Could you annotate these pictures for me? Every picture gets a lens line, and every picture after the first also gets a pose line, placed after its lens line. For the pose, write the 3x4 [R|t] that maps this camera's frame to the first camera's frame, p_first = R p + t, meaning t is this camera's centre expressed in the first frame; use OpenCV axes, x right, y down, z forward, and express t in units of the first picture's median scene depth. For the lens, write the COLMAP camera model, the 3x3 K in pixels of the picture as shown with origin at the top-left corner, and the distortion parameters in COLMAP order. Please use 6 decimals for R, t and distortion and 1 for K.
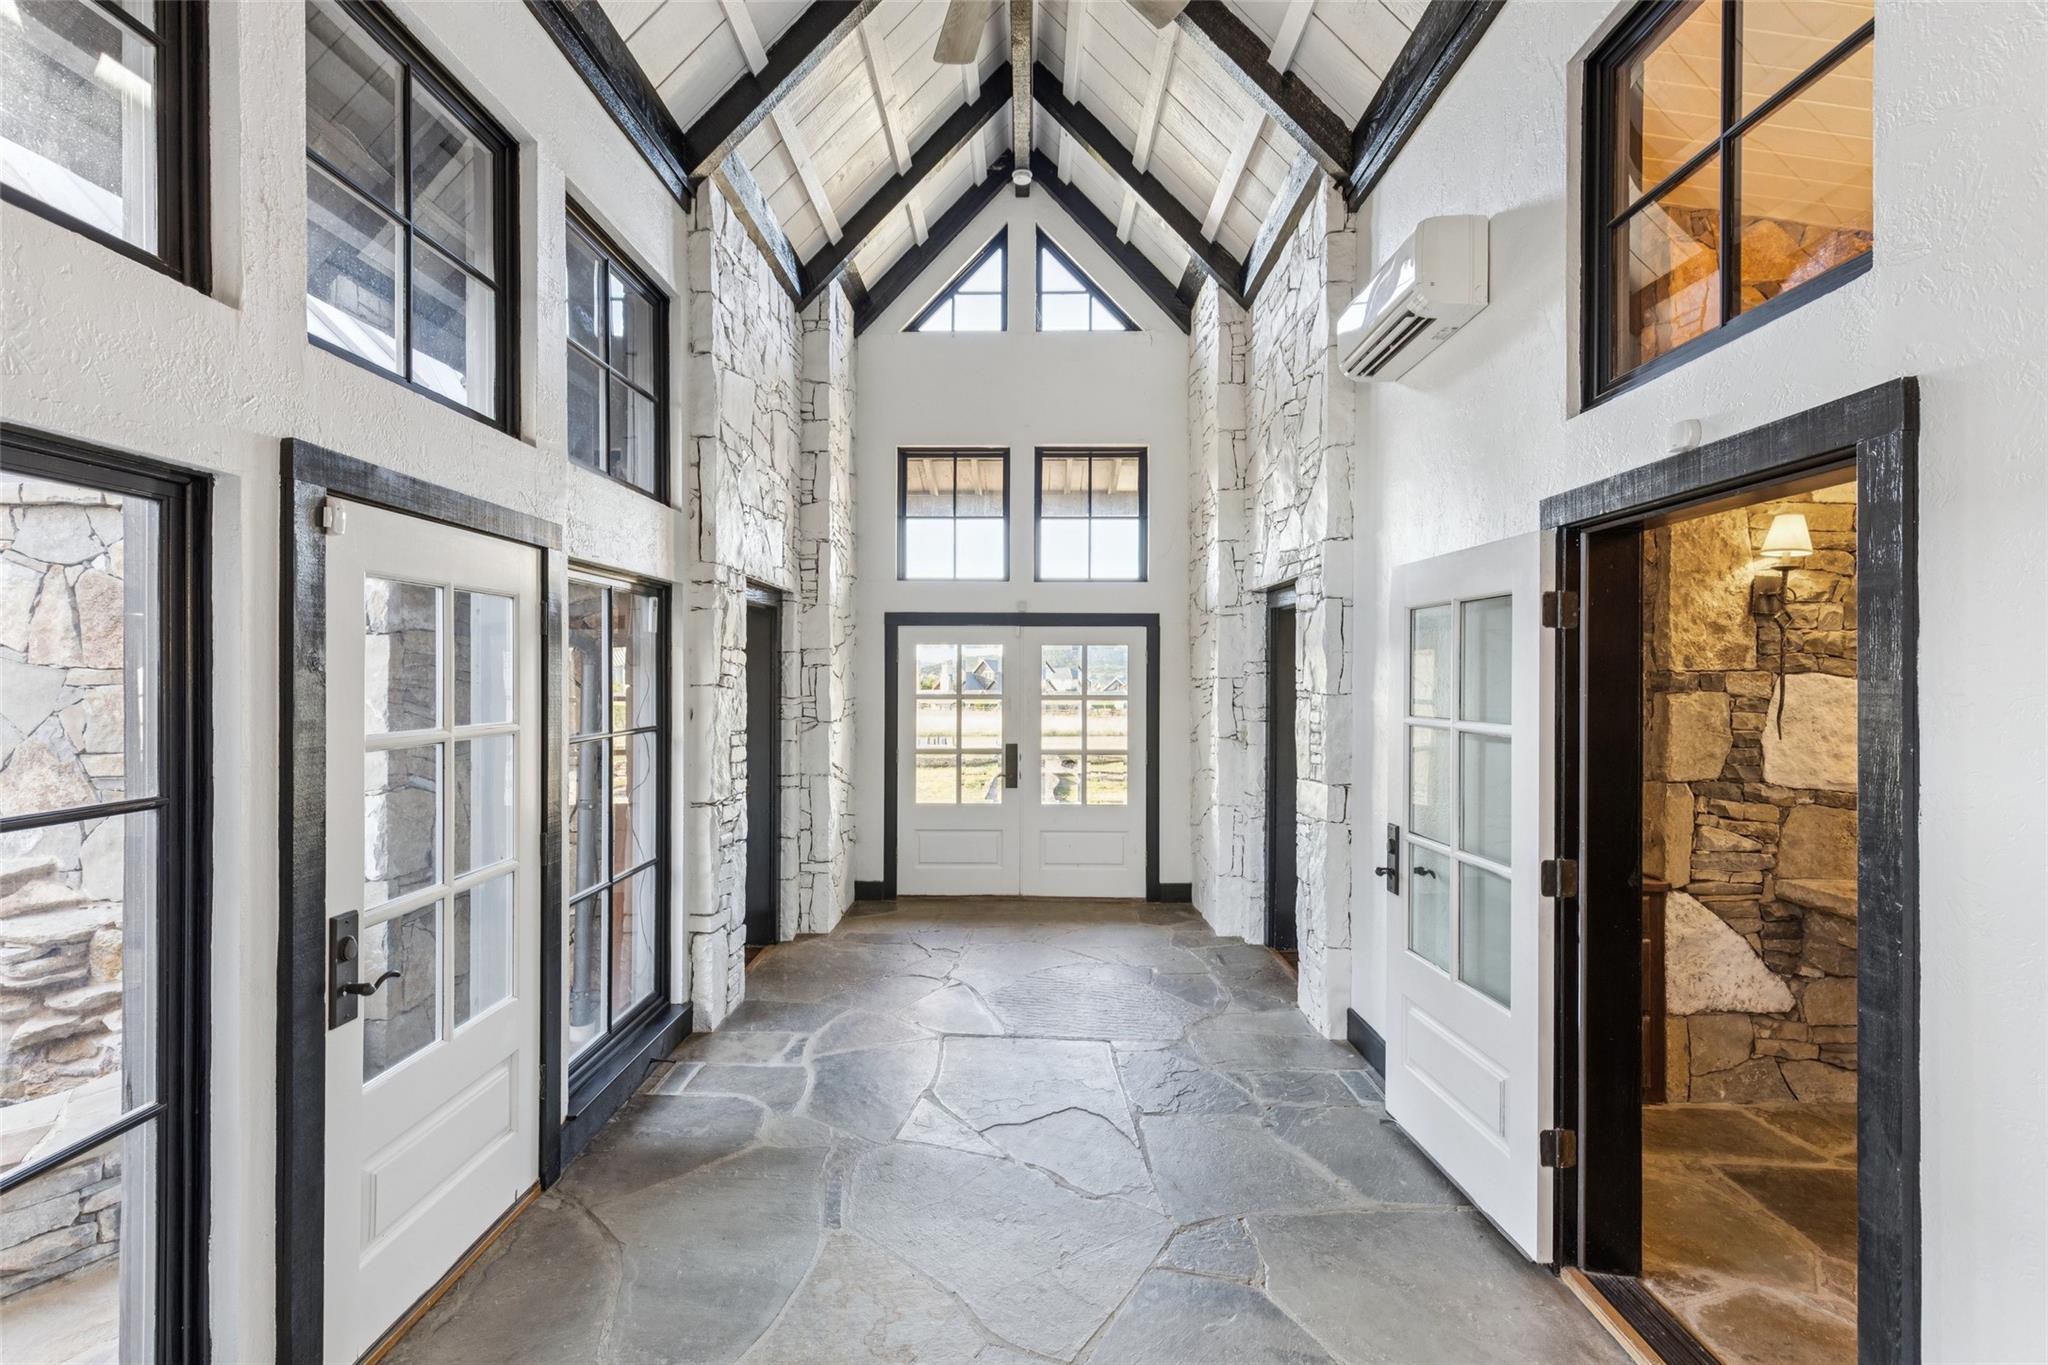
lens RADIAL K [[937.4, 0, 1019.0], [0, 937.4, 674.1], [0, 0, 1]] dist [0.012450, 0.000400]
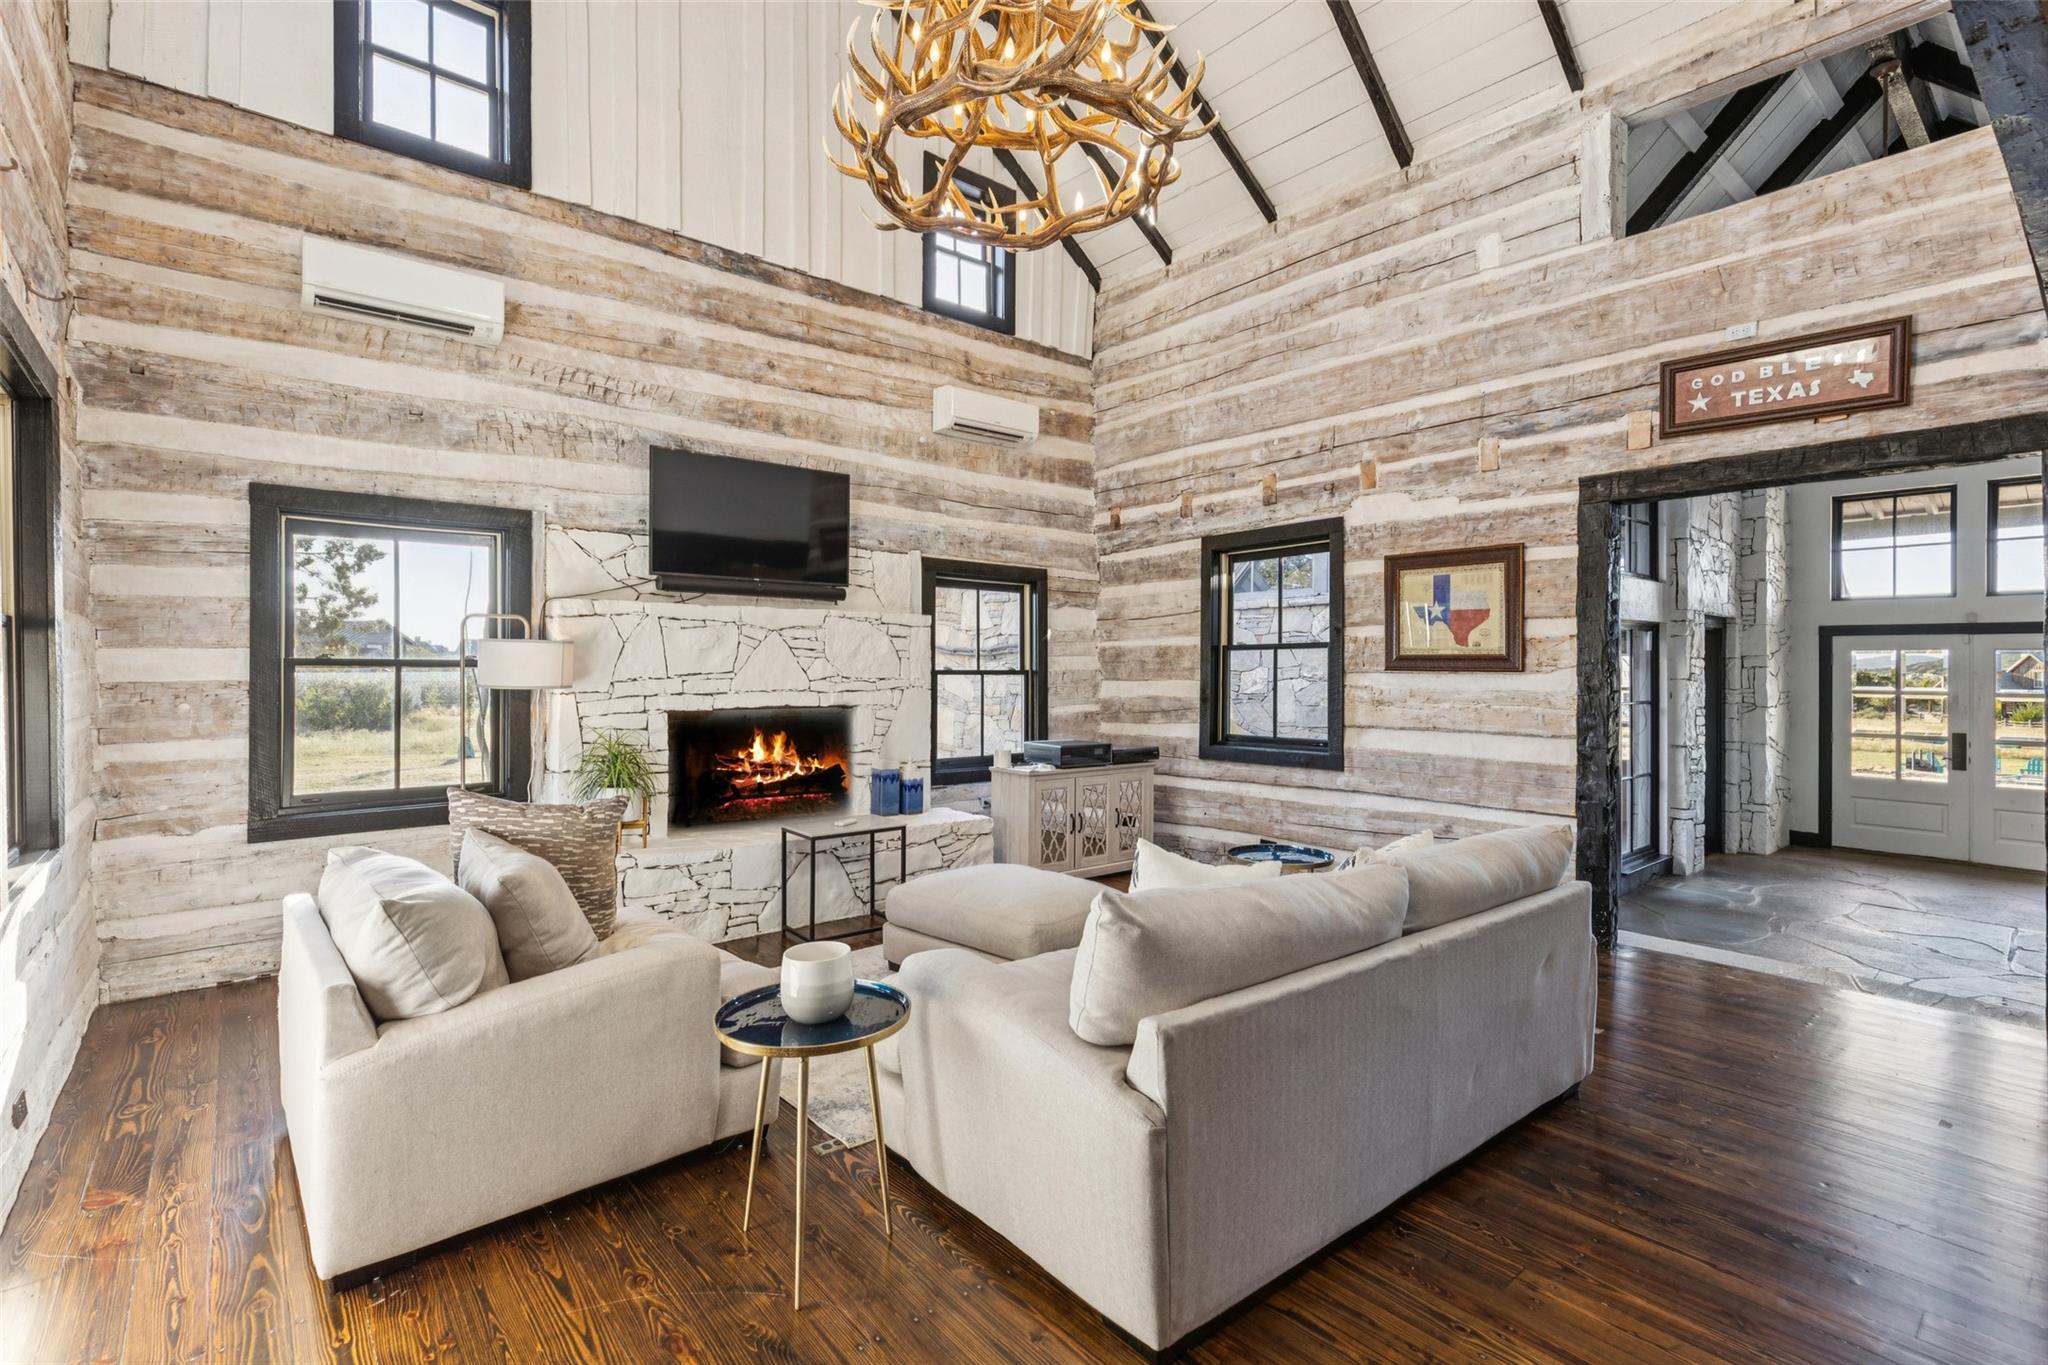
lens RADIAL K [[937.4, 0, 1015.1], [0, 937.4, 664.1], [0, 0, 1]] dist [0.012450, 0.000400]
pose [[0.653913, -0.002247, -0.756566, 0.139645], [-0.003707, 0.999974, -0.006175, -0.000848], [0.756561, 0.006842, 0.653888, -0.813377]]
